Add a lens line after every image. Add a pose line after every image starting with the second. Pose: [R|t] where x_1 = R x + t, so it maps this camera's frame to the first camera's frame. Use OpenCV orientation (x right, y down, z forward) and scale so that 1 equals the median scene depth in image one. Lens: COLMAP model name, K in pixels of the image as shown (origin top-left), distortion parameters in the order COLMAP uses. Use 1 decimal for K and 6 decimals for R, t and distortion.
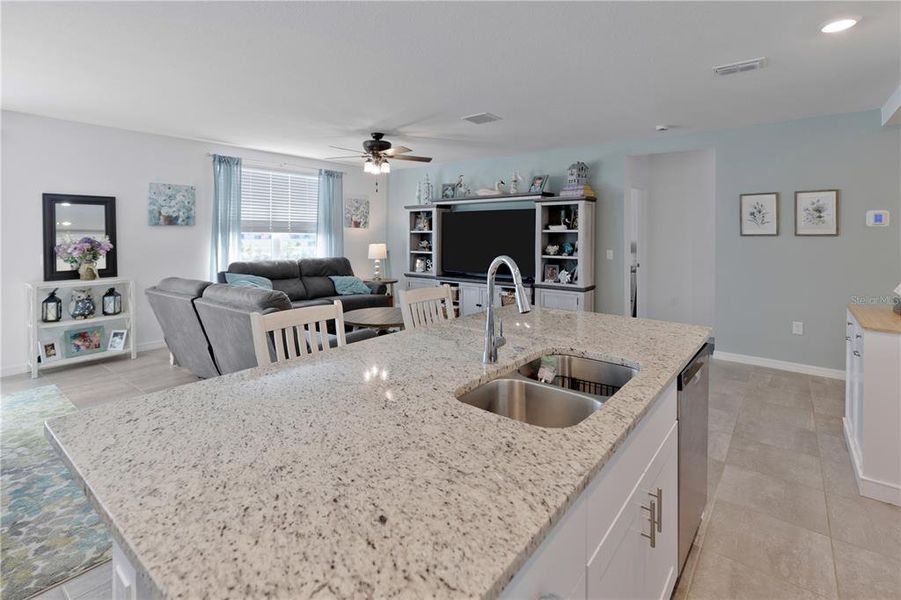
lens RADIAL K [[430.9, 0, 447.0], [0, 430.9, 236.3], [0, 0, 1]] dist [0.003301, 0.000549]
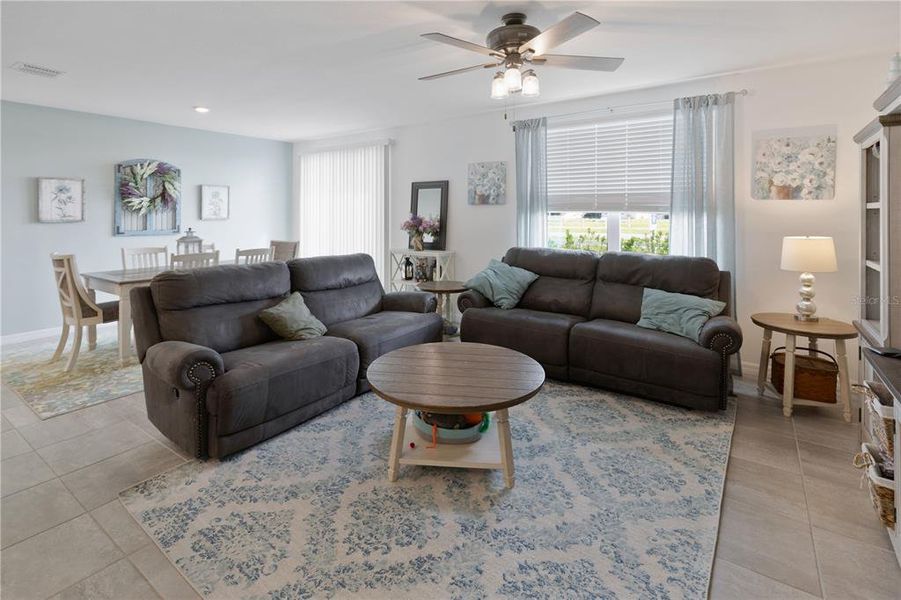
lens RADIAL K [[430.9, 0, 447.3], [0, 430.9, 220.7], [0, 0, 1]] dist [0.003301, 0.000549]
pose [[0.066378, 0.017845, -0.997635, 0.339100], [-0.005730, 0.999830, 0.017503, -0.004754], [0.997778, 0.004555, 0.066469, 0.869748]]
